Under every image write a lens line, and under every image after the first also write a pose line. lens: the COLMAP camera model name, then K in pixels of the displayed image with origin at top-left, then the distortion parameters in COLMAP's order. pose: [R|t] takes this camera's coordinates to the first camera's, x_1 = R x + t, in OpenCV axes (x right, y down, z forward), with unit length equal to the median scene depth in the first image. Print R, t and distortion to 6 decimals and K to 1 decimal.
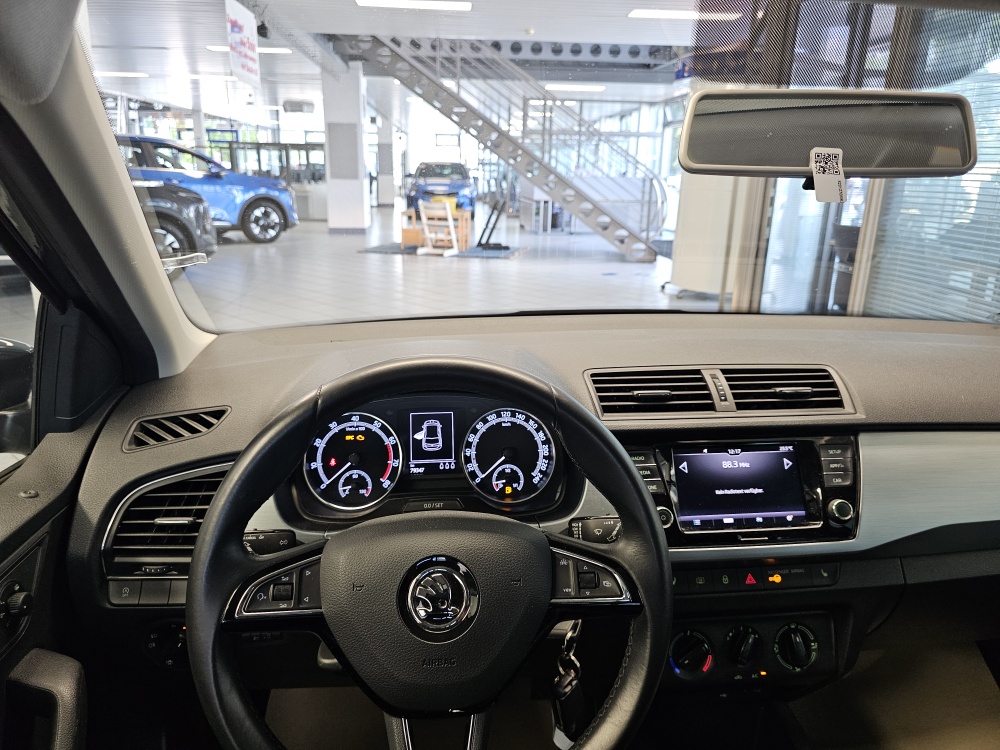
lens RADIAL K [[666.6, 0, 500.9], [0, 666.6, 367.3], [0, 0, 1]] dist [0.037943, -0.050387]
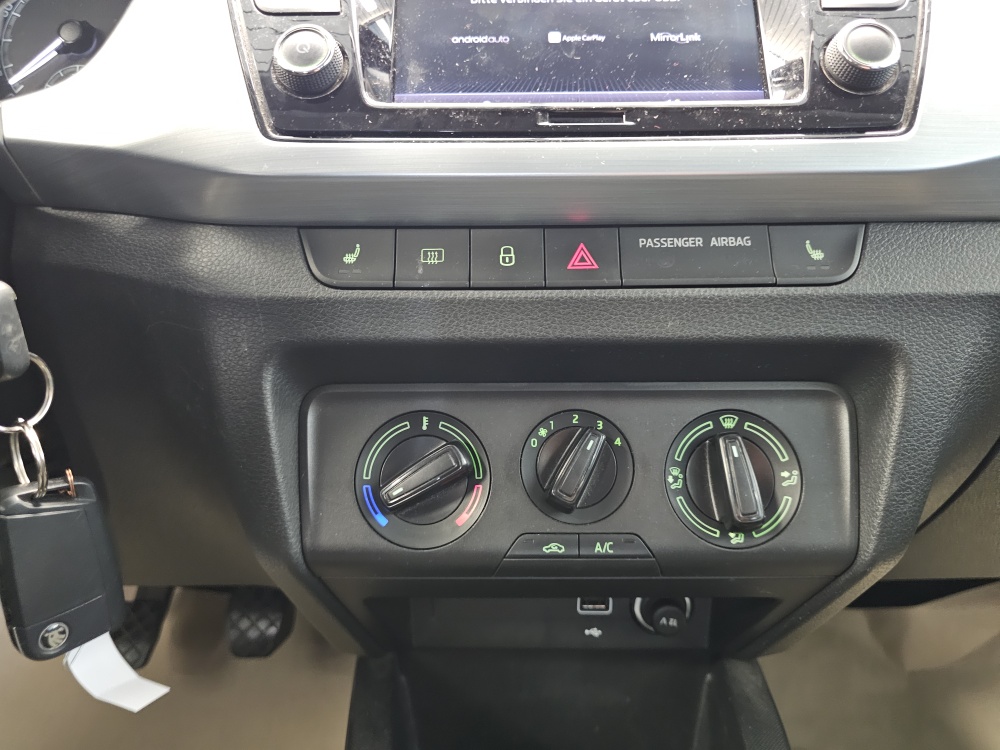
lens RADIAL K [[681.5, 0, 506.1], [0, 681.5, 365.5], [0, 0, 1]] dist [0.036484, -0.045131]
pose [[0.992380, 0.011091, -0.122711, 0.345372], [-0.012952, 0.999813, -0.014382, 0.344975], [0.122529, 0.015861, 0.992338, 0.595538]]
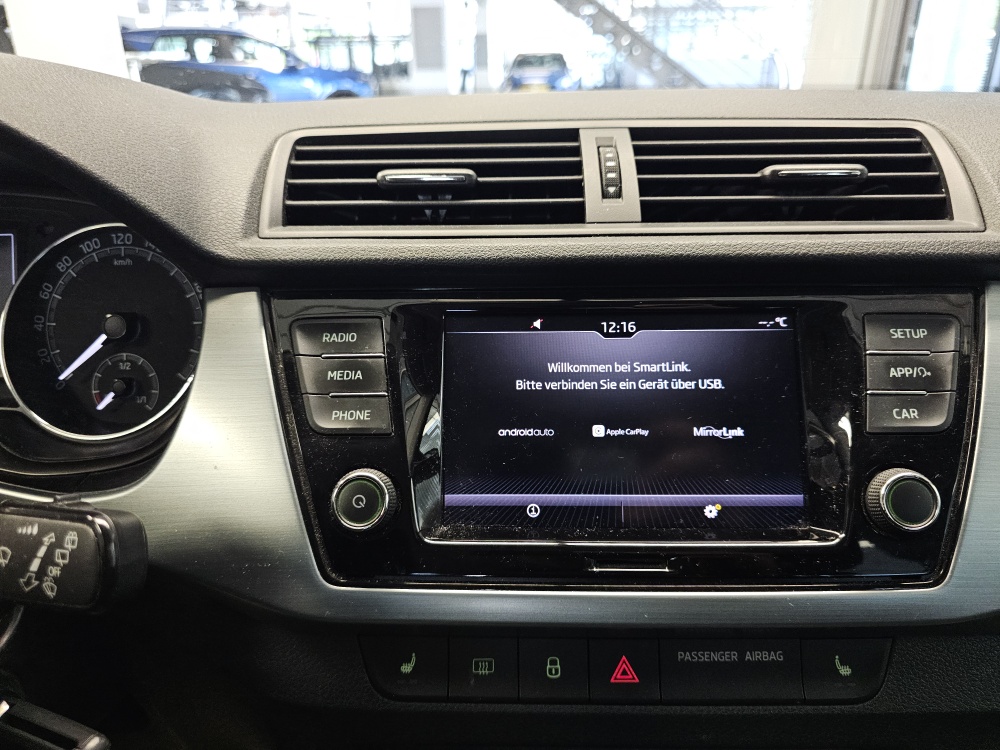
lens RADIAL K [[682.1, 0, 514.4], [0, 682.1, 367.5], [0, 0, 1]] dist [0.010033, -0.027608]
pose [[0.990073, 0.026751, -0.137986, 0.329715], [-0.009266, 0.992008, 0.125833, 0.096525], [0.140249, -0.123305, 0.982408, 0.592697]]
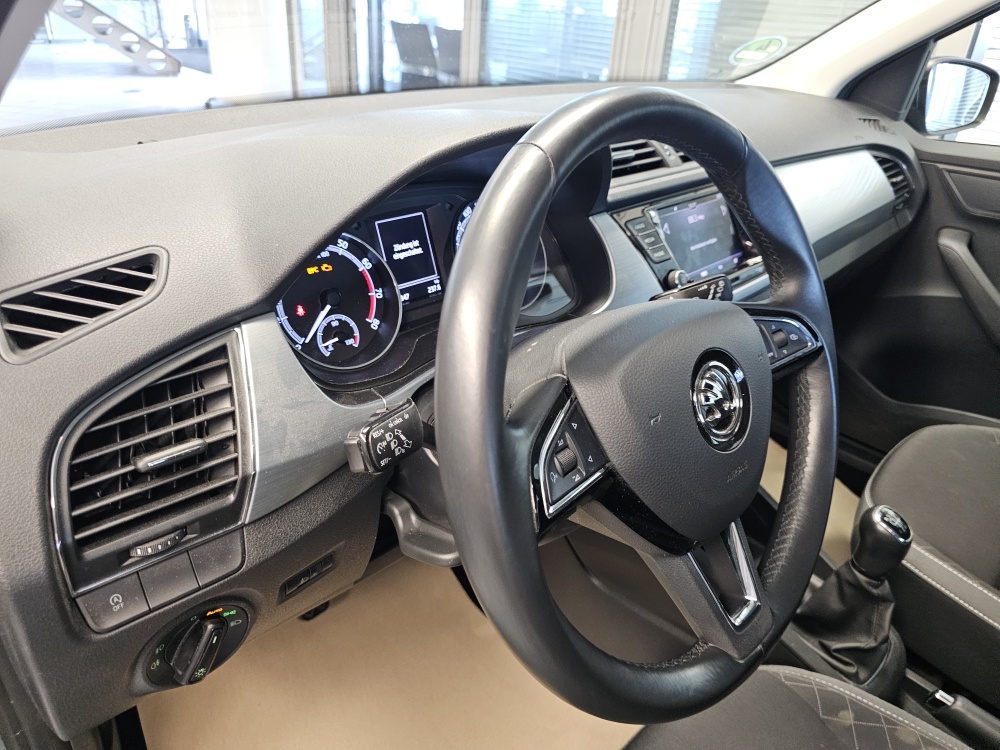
lens RADIAL K [[688.4, 0, 476.6], [0, 688.4, 360.3], [0, 0, 1]] dist [0.040163, -0.058362]
pose [[0.796507, -0.264547, 0.543683, -0.487272], [0.133521, 0.953961, 0.268571, 0.026938], [-0.589702, -0.141326, 0.795160, 0.336763]]
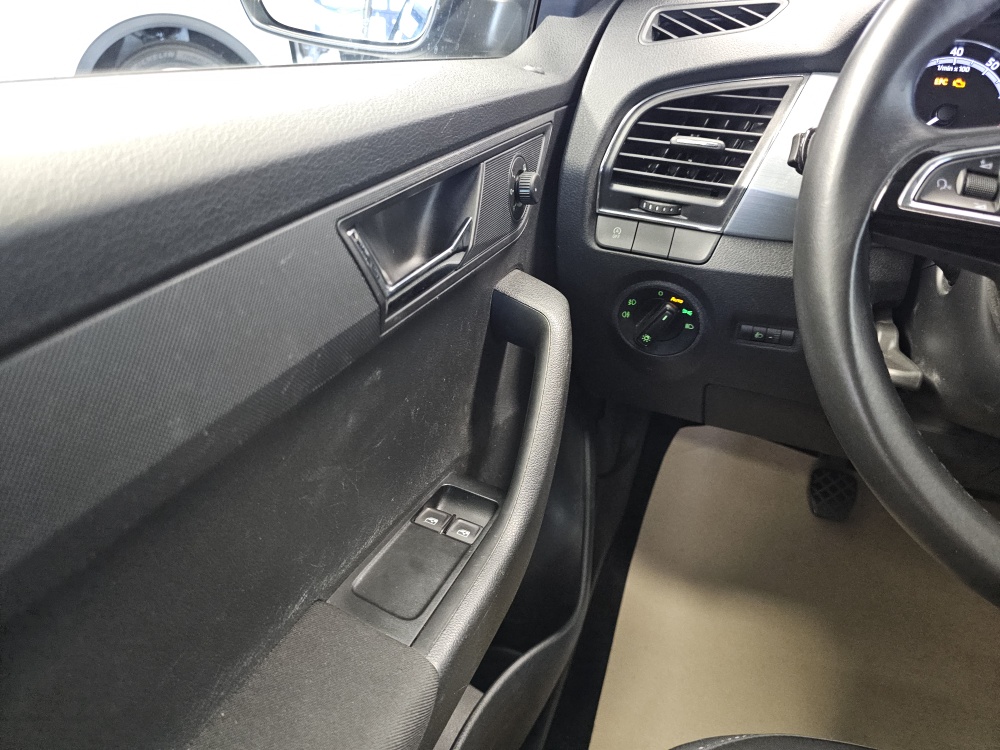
lens RADIAL K [[676.7, 0, 508.3], [0, 676.7, 371.1], [0, 0, 1]] dist [0.021012, -0.039054]
pose [[0.891507, 0.223309, -0.394143, -0.274613], [-0.126702, 0.958249, 0.256329, 0.254439], [0.434928, -0.178581, 0.882580, 0.191408]]
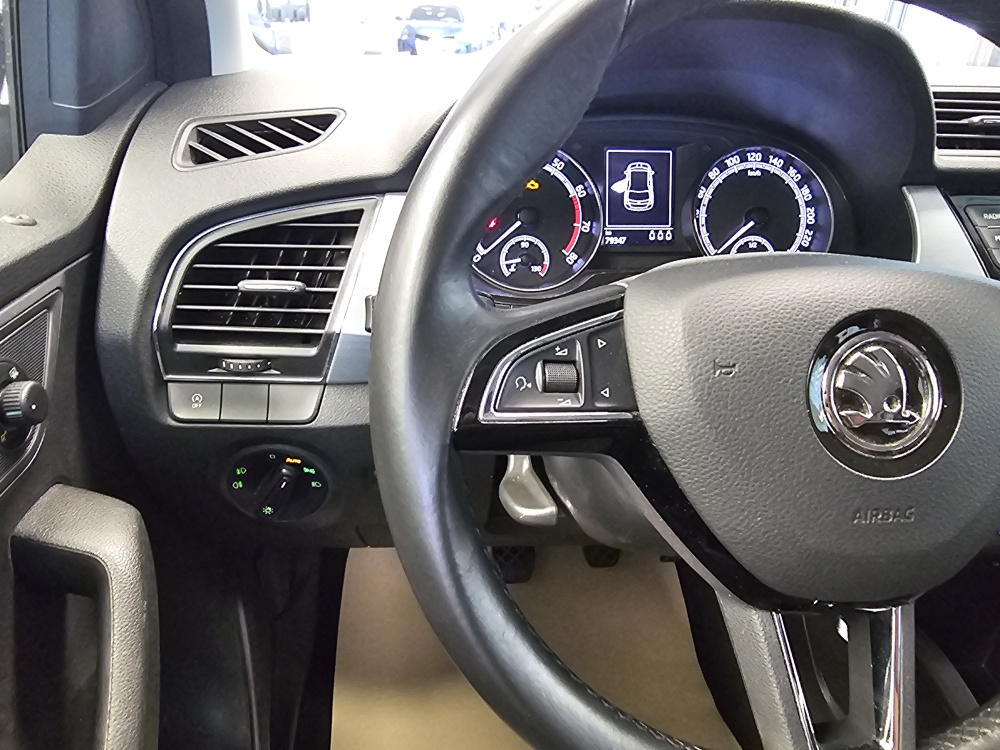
lens RADIAL K [[667.1, 0, 494.8], [0, 667.1, 368.6], [0, 0, 1]] dist [-0.002458, 0.000931]
pose [[0.999738, 0.018389, 0.013623, -0.248205], [-0.020650, 0.981443, 0.190637, 0.154449], [-0.009865, -0.190868, 0.981566, 0.339396]]
